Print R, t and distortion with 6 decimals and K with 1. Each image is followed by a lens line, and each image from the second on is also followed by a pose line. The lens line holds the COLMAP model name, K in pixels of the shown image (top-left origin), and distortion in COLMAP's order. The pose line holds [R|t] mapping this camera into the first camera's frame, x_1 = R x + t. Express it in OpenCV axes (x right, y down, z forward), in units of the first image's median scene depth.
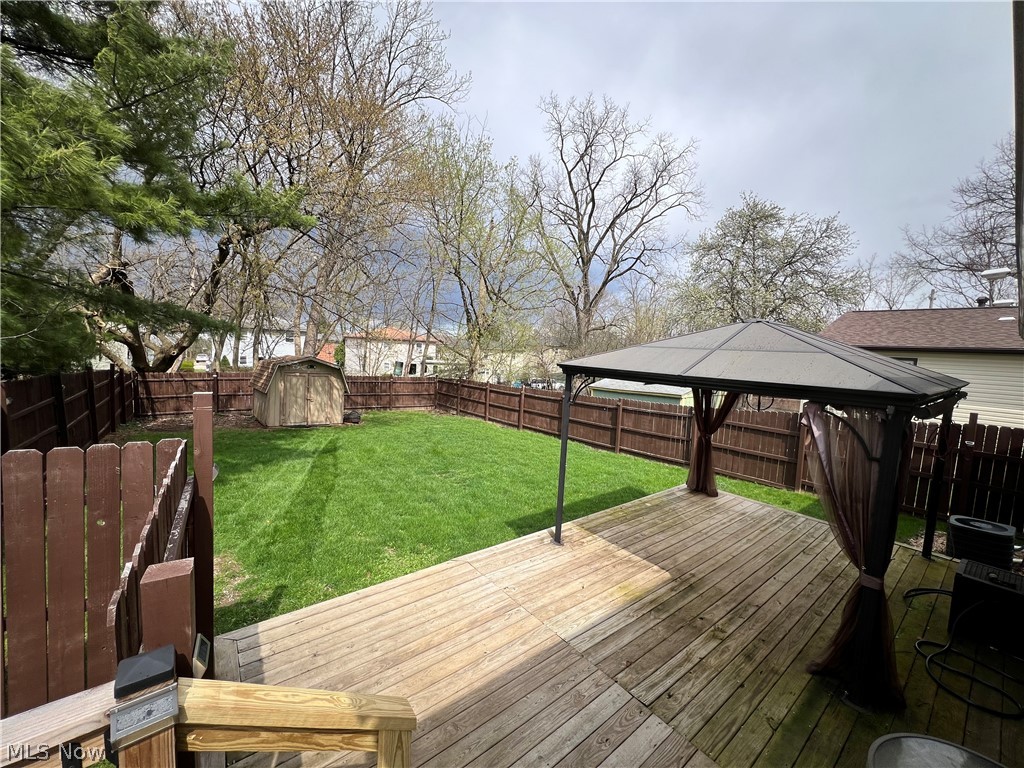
lens RADIAL K [[405.5, 0, 512.0], [0, 405.5, 384.0], [0, 0, 1]] dist [0.002643, 0.000395]
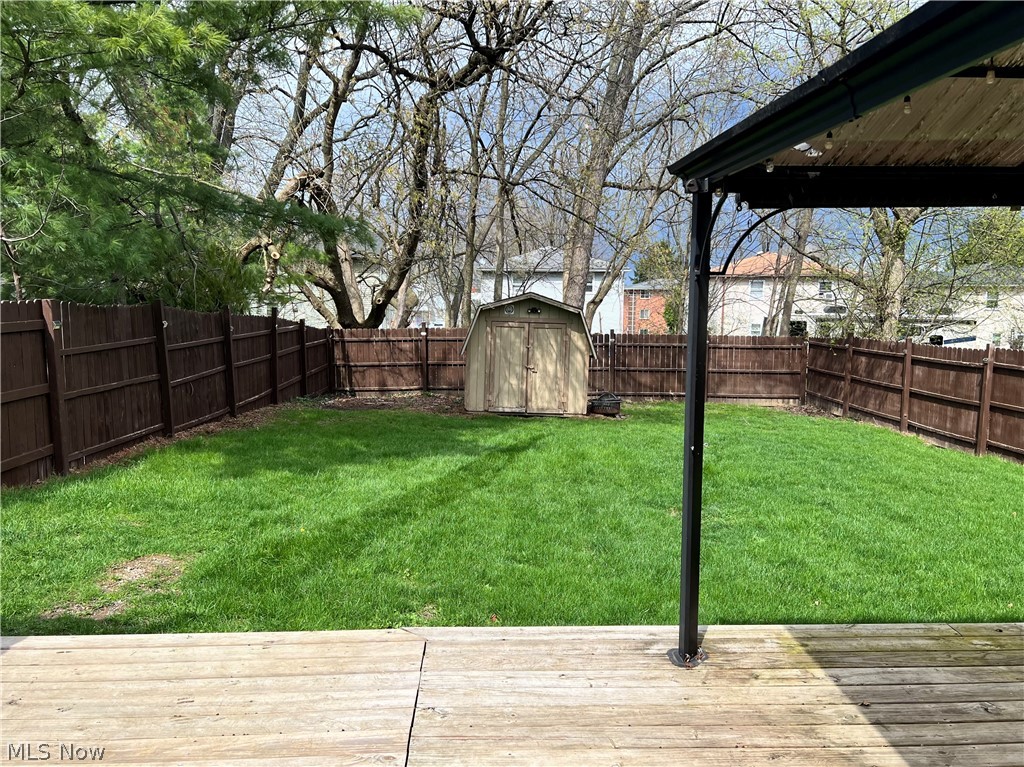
lens RADIAL K [[780.1, 0, 512.0], [0, 780.1, 383.5], [0, 0, 1]] dist [0.054494, -0.055679]
pose [[0.805717, 0.020448, -0.591947, 0.132599], [-0.012114, 0.999764, 0.018047, 0.041613], [0.592177, -0.007370, 0.805774, 0.107075]]
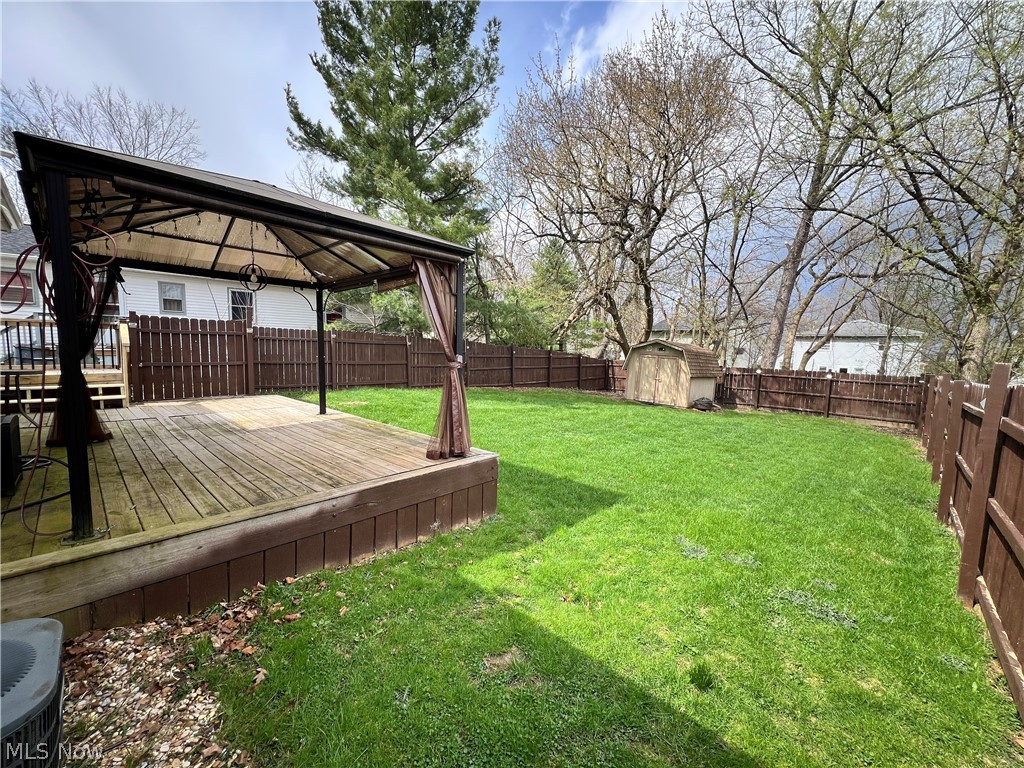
lens RADIAL K [[405.5, 0, 512.0], [0, 405.5, 384.0], [0, 0, 1]] dist [0.002643, 0.000395]
pose [[0.147635, 0.038597, -0.988289, 0.531559], [-0.098550, 0.994839, 0.024131, 0.063847], [0.984120, 0.093833, 0.150677, 0.479897]]
